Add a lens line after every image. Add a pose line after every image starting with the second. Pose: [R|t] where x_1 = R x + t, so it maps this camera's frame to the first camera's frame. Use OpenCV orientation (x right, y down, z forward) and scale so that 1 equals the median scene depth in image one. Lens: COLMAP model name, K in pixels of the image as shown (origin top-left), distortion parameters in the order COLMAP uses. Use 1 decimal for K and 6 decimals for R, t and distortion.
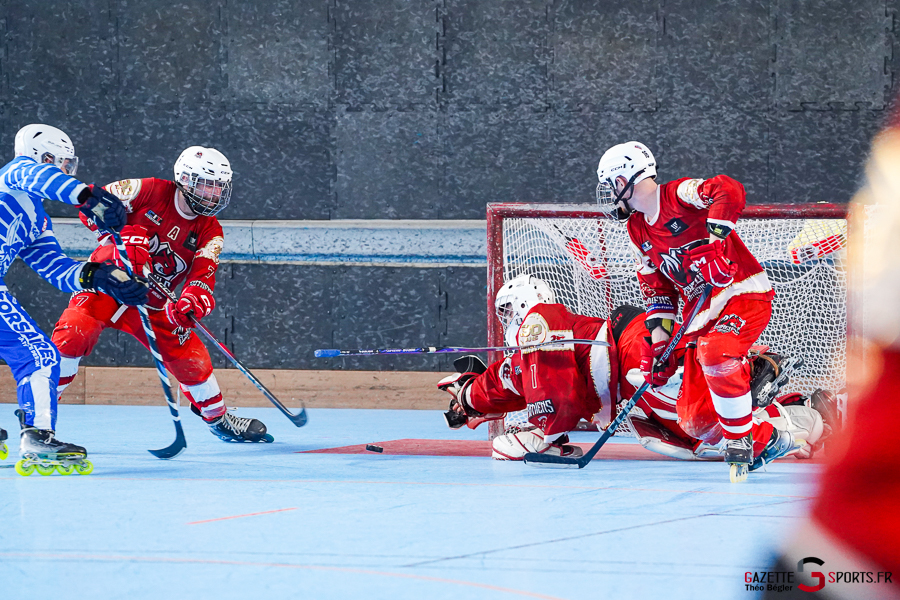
lens RADIAL K [[6630.0, 0, 593.6], [0, 6630.0, 390.1], [0, 0, 1]] dist [1.711813, 0.000000]
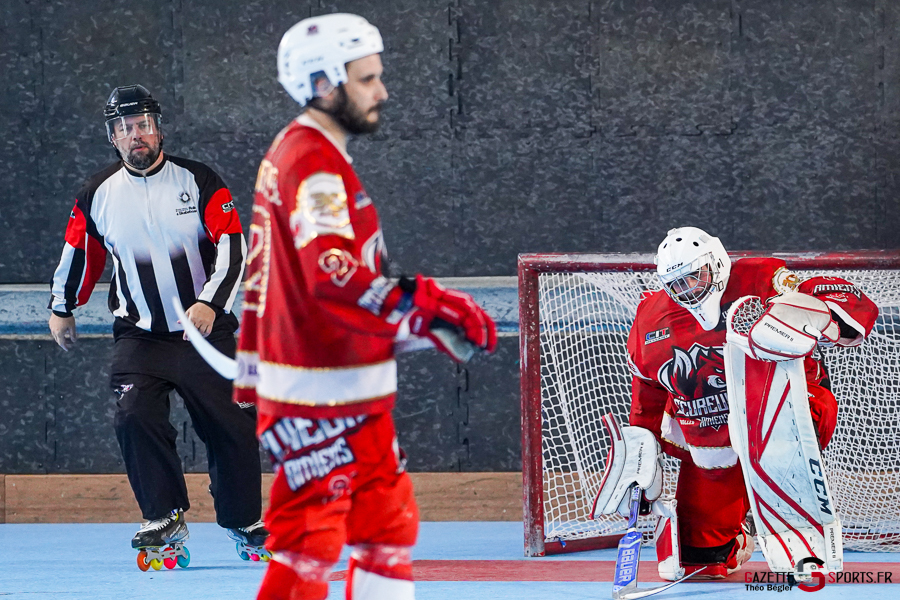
lens RADIAL K [[6630.0, 0, 618.7], [0, 6630.0, 333.1], [0, 0, 1]] dist [1.711813, 0.000000]
pose [[0.999858, -0.016804, -0.001416, -0.003152], [0.016774, 0.999678, -0.019031, -0.003909], [0.001735, 0.019005, 0.999818, 0.219907]]
